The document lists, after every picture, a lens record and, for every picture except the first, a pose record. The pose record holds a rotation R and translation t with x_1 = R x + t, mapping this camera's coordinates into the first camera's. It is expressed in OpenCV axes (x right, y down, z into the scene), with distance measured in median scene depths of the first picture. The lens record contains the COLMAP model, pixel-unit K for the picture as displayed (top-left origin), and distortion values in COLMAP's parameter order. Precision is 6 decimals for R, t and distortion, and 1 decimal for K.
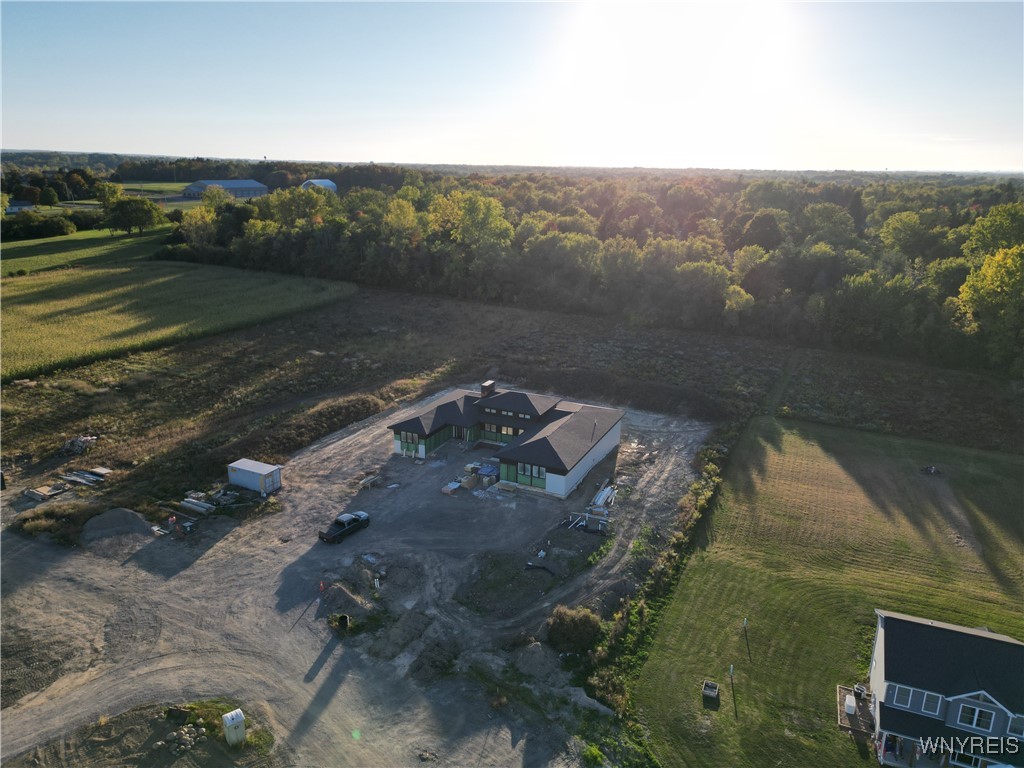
lens RADIAL K [[712.0, 0, 512.0], [0, 712.0, 384.0], [0, 0, 1]] dist [0.068739, -0.061314]
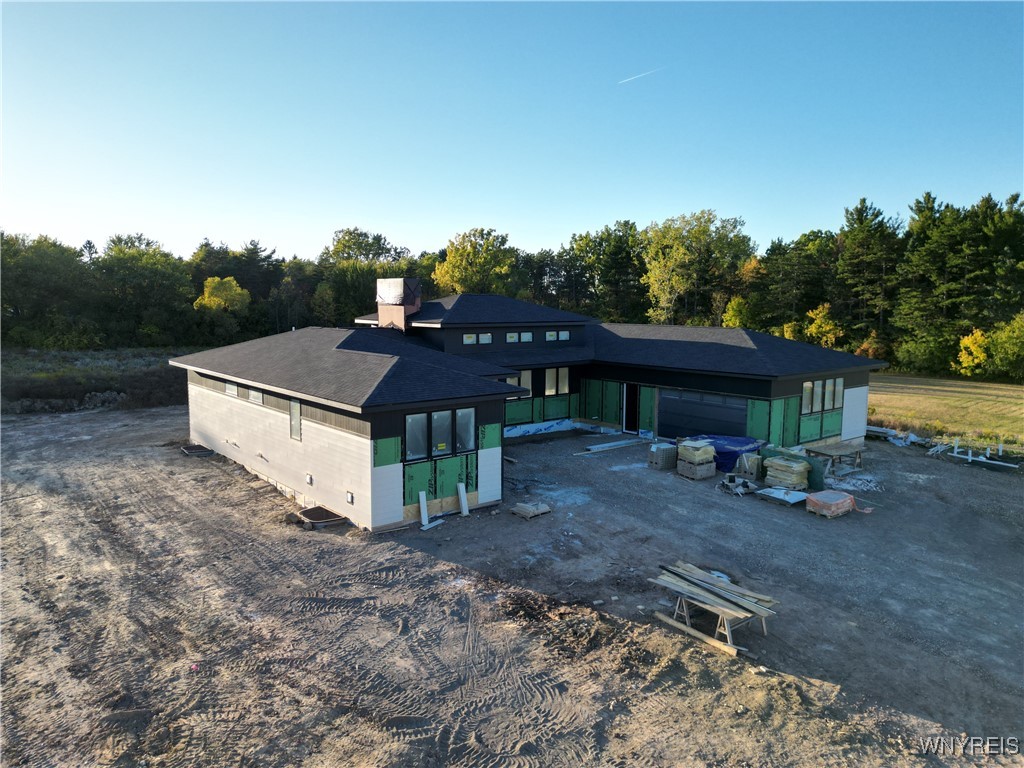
lens RADIAL K [[712.0, 0, 512.0], [0, 712.0, 384.0], [0, 0, 1]] dist [0.068739, -0.061314]
pose [[0.422805, -0.110048, 0.899514, -0.329368], [0.262540, 0.964906, -0.005355, 0.064139], [-0.867357, 0.238423, 0.436859, 0.838251]]
